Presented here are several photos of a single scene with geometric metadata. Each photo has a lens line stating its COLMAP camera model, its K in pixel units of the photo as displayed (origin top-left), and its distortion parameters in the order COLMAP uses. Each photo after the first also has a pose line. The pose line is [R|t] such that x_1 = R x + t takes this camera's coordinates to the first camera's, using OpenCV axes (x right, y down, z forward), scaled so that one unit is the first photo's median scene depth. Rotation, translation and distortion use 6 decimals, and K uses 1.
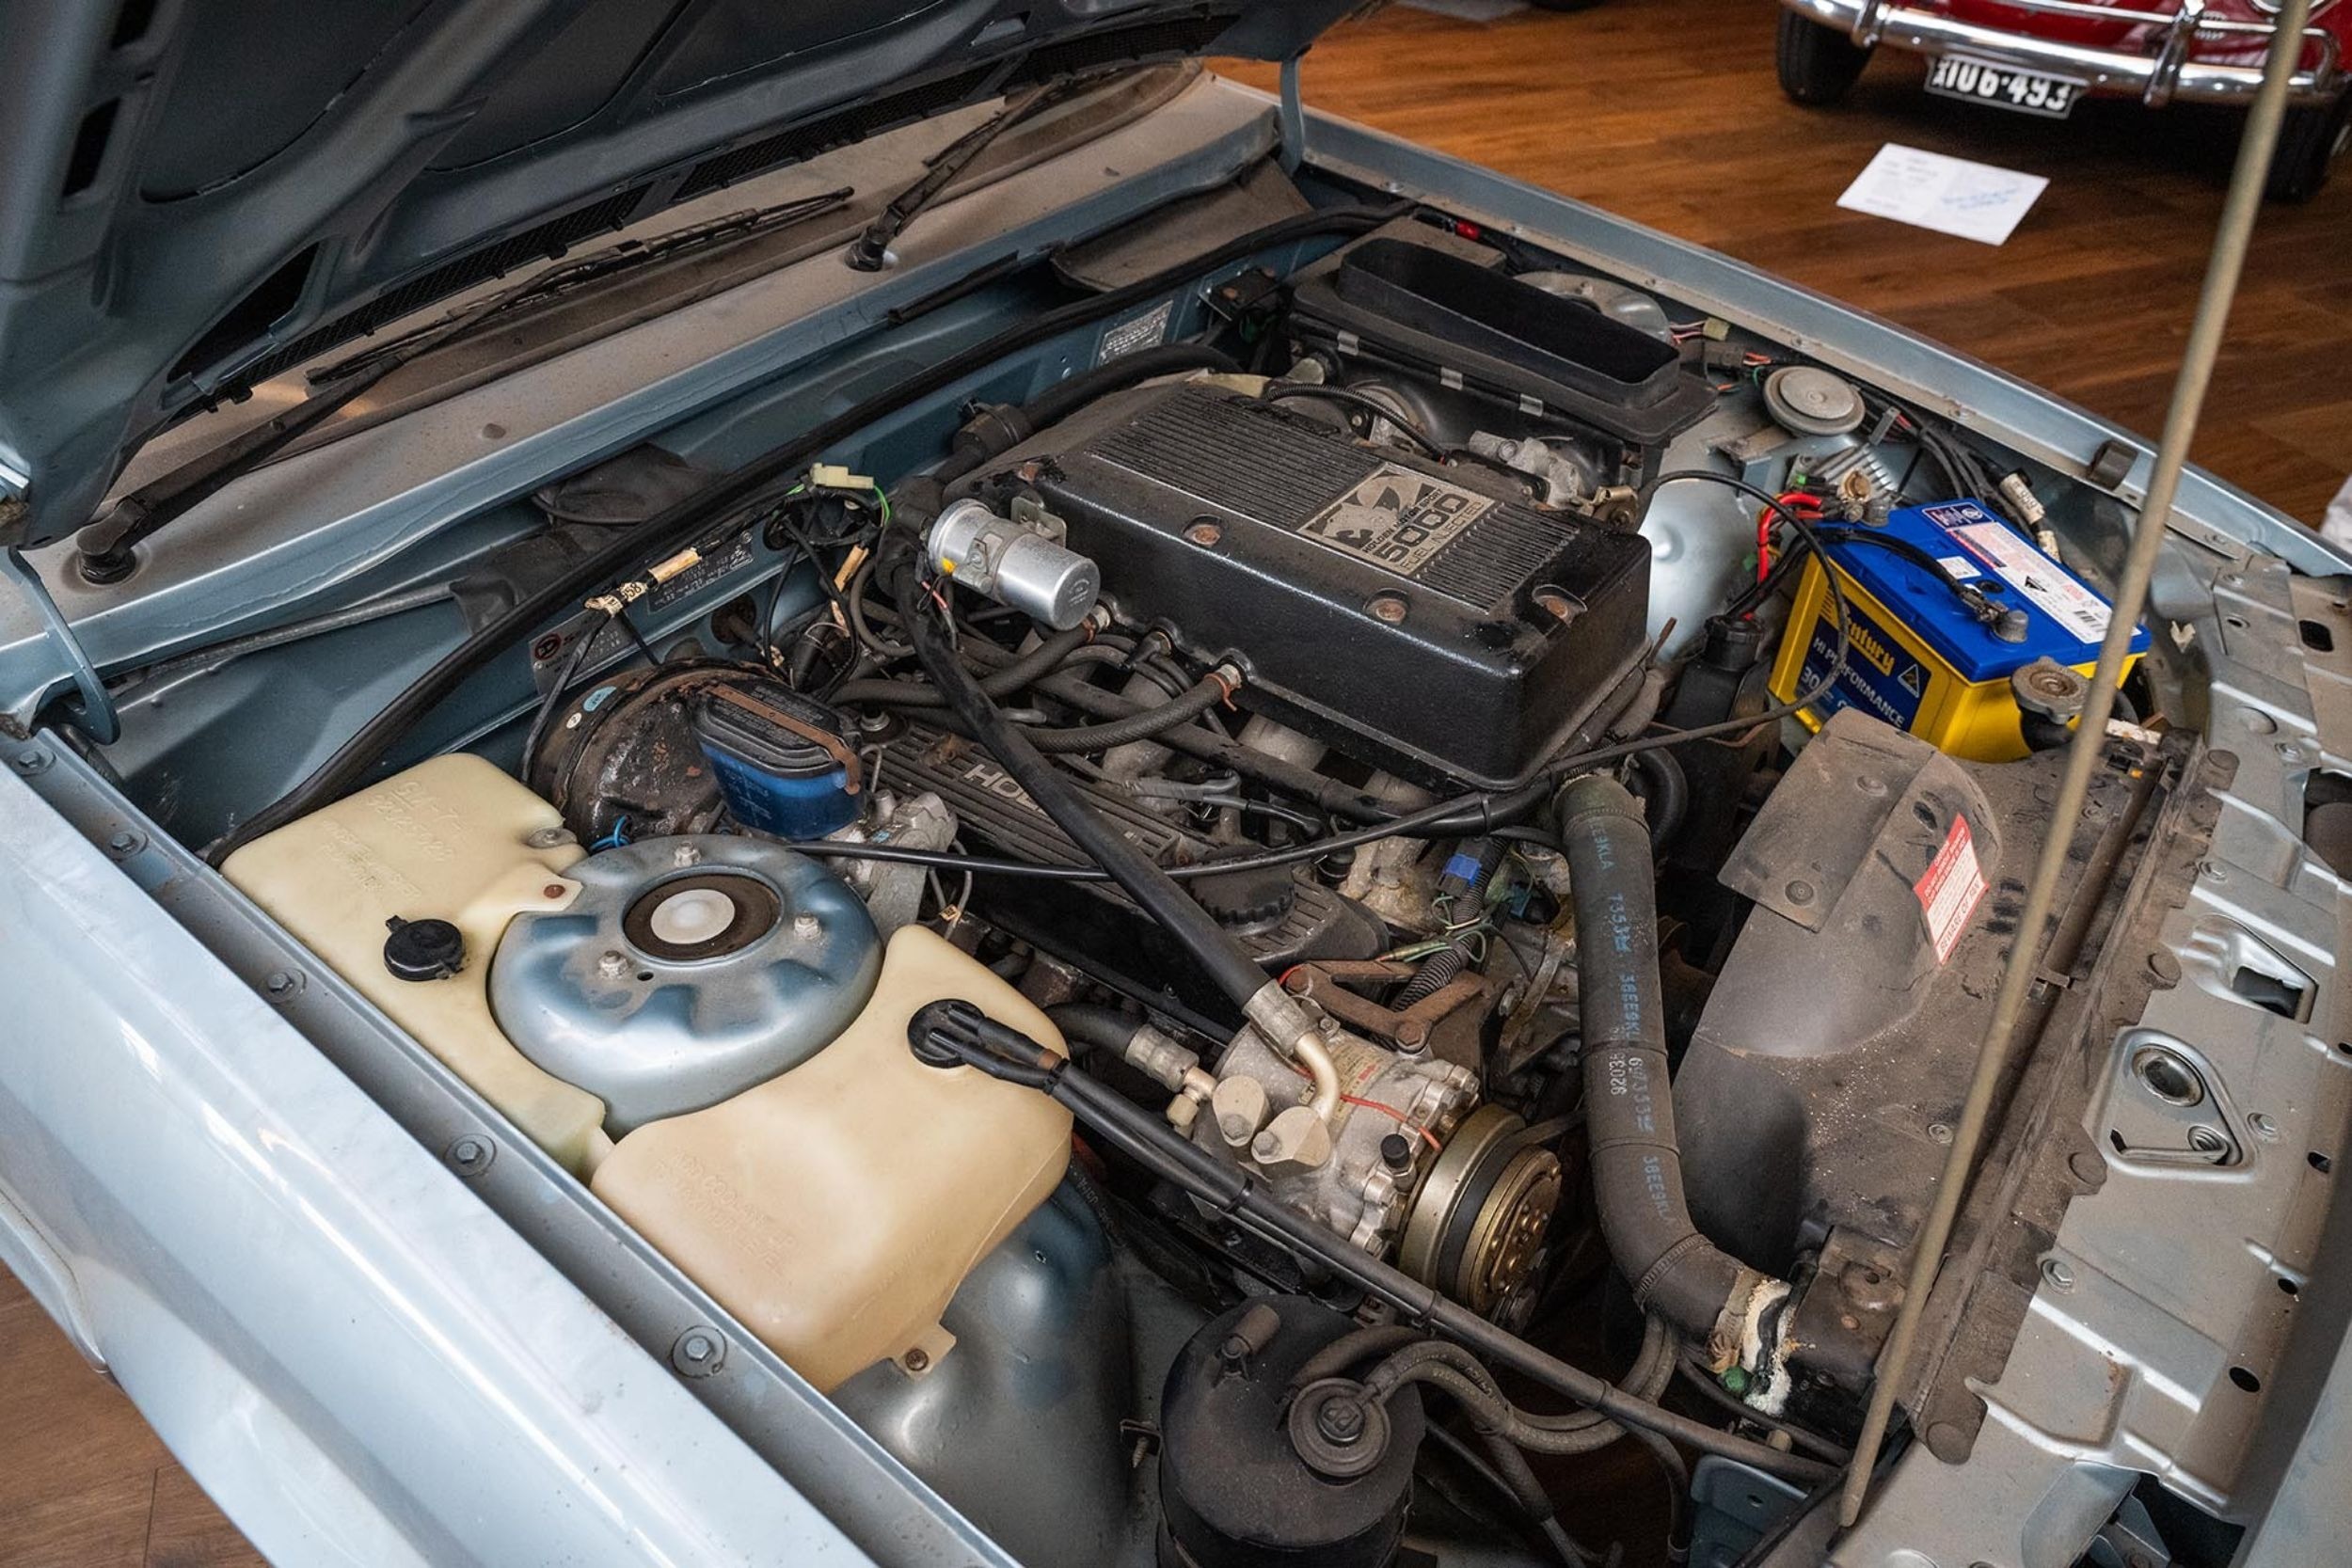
lens RADIAL K [[1564.6, 0, 1176.0], [0, 1564.6, 784.0], [0, 0, 1]] dist [-0.001453, 0.001867]
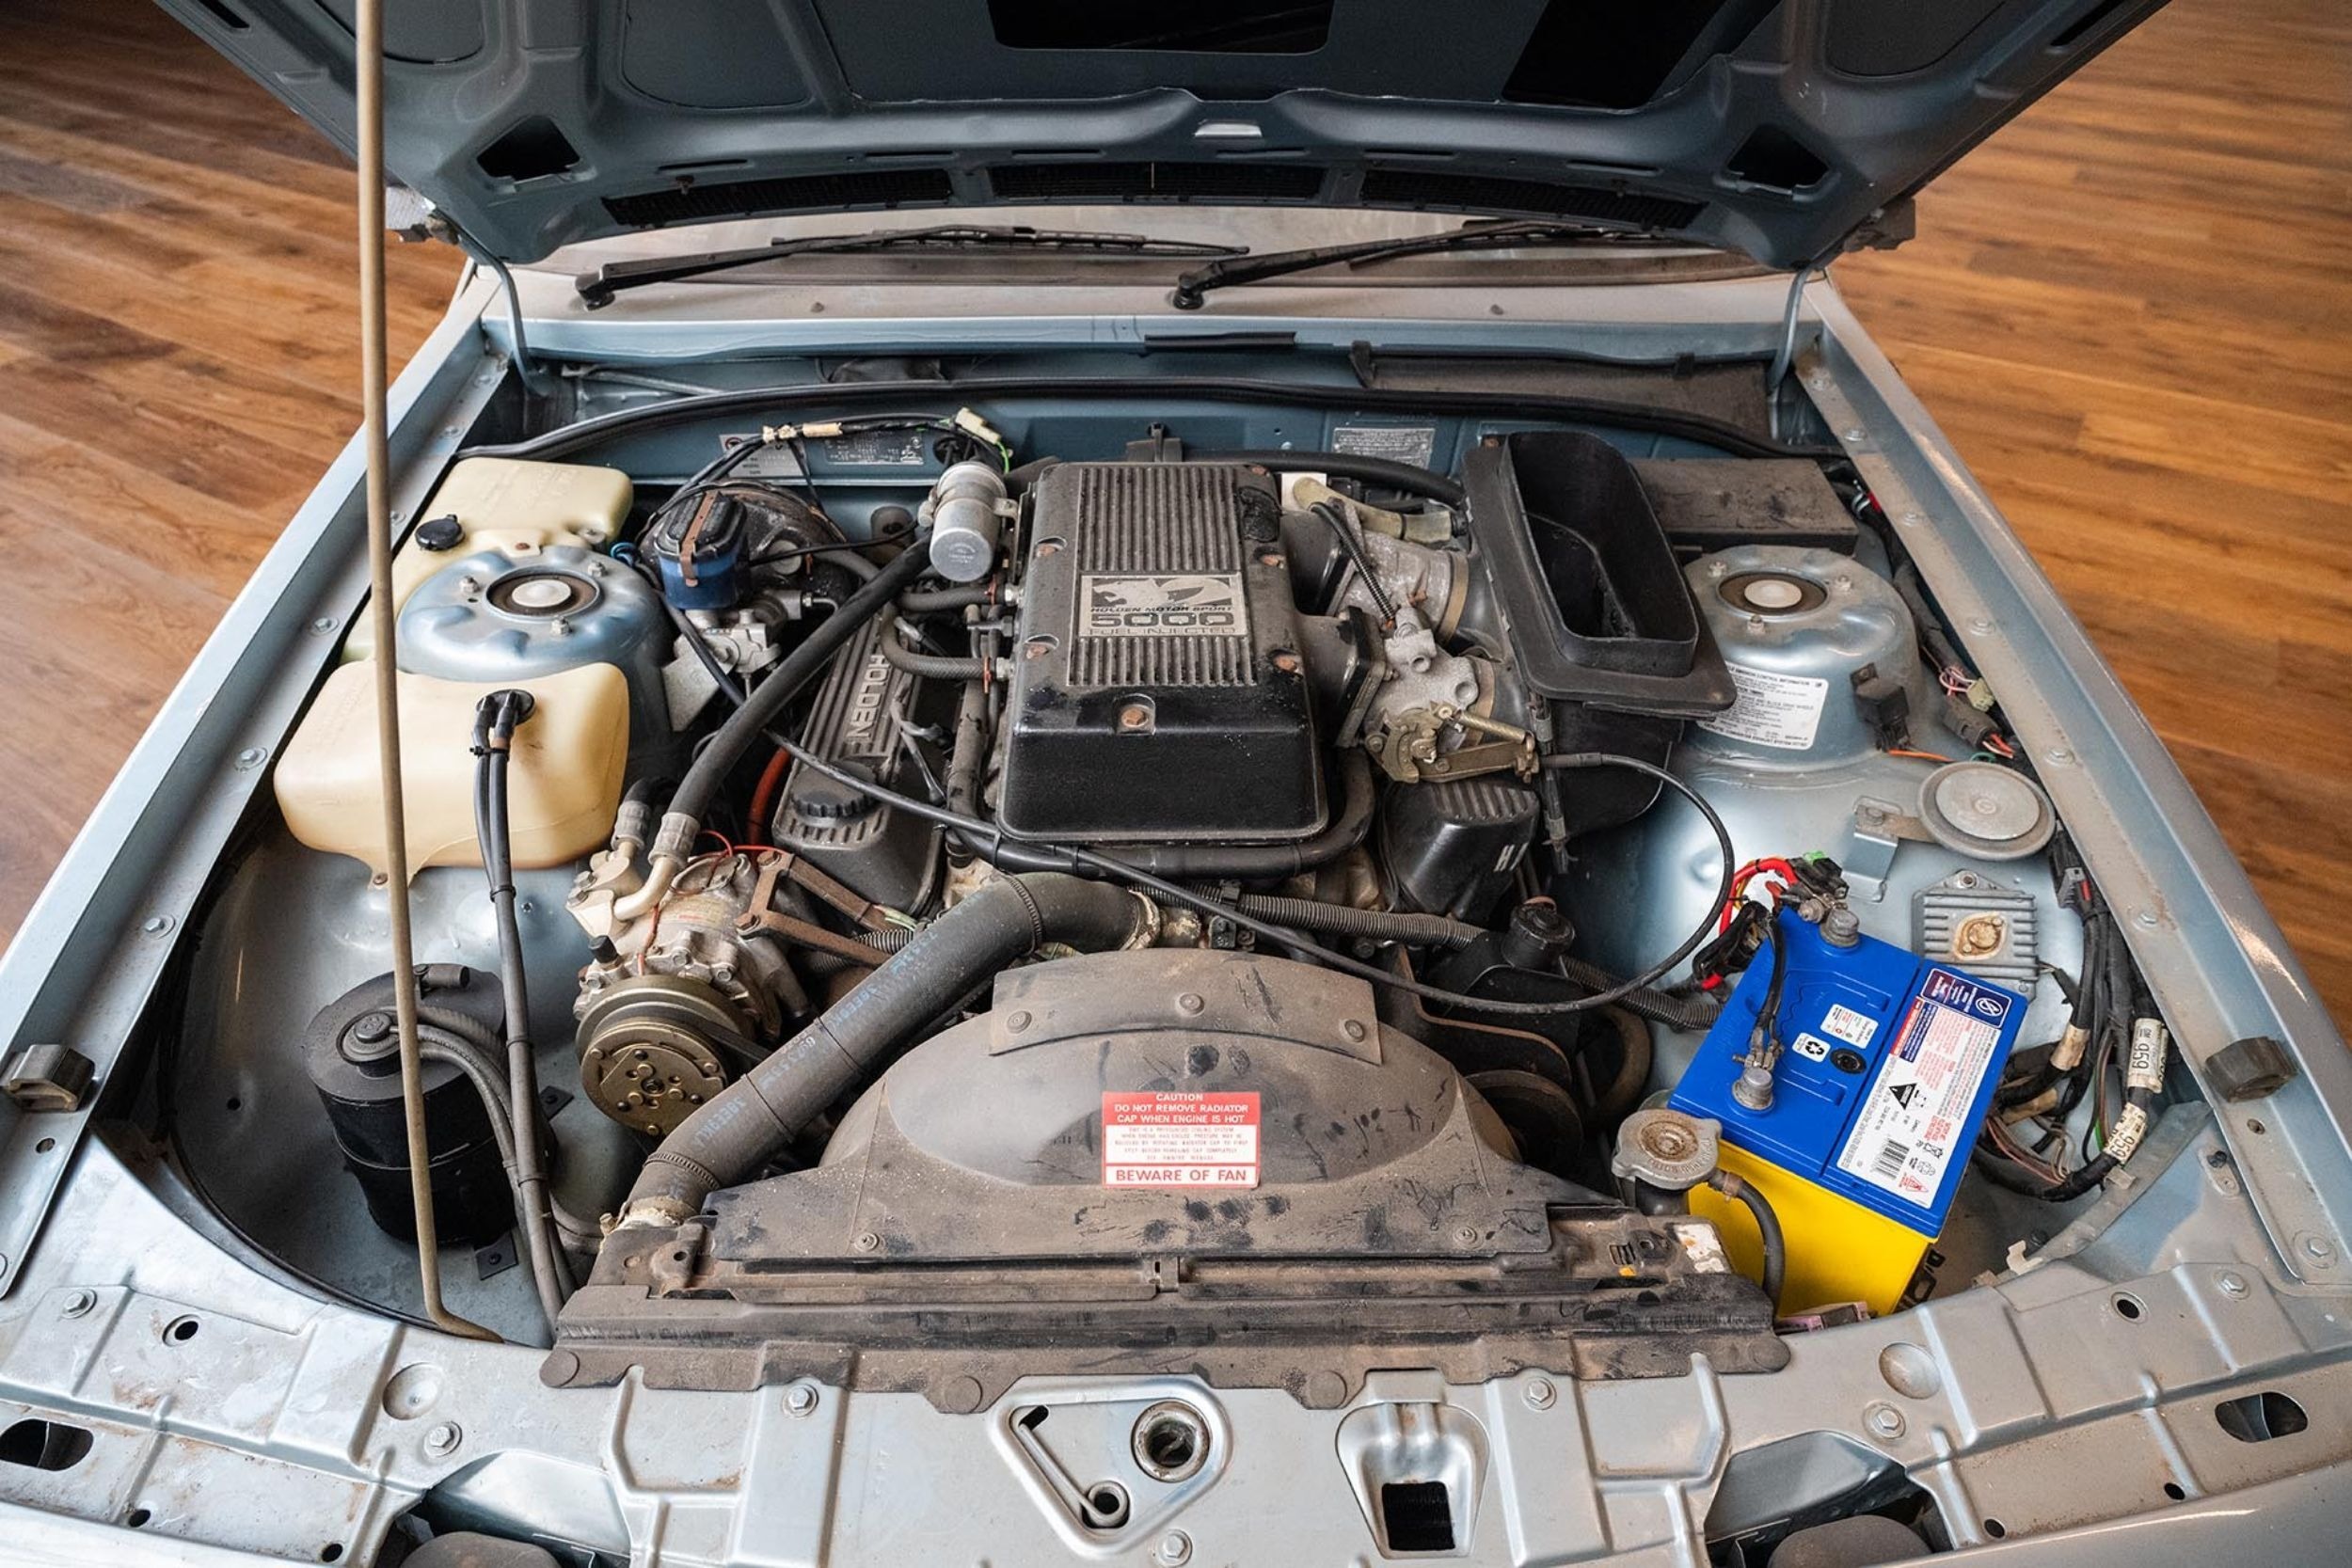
lens RADIAL K [[1564.6, 0, 1176.0], [0, 1564.6, 784.0], [0, 0, 1]] dist [-0.001453, 0.001867]
pose [[0.623041, 0.465424, -0.628649, 0.766816], [-0.505067, 0.853078, 0.131021, -0.184300], [0.597267, 0.235879, 0.766573, 0.182179]]
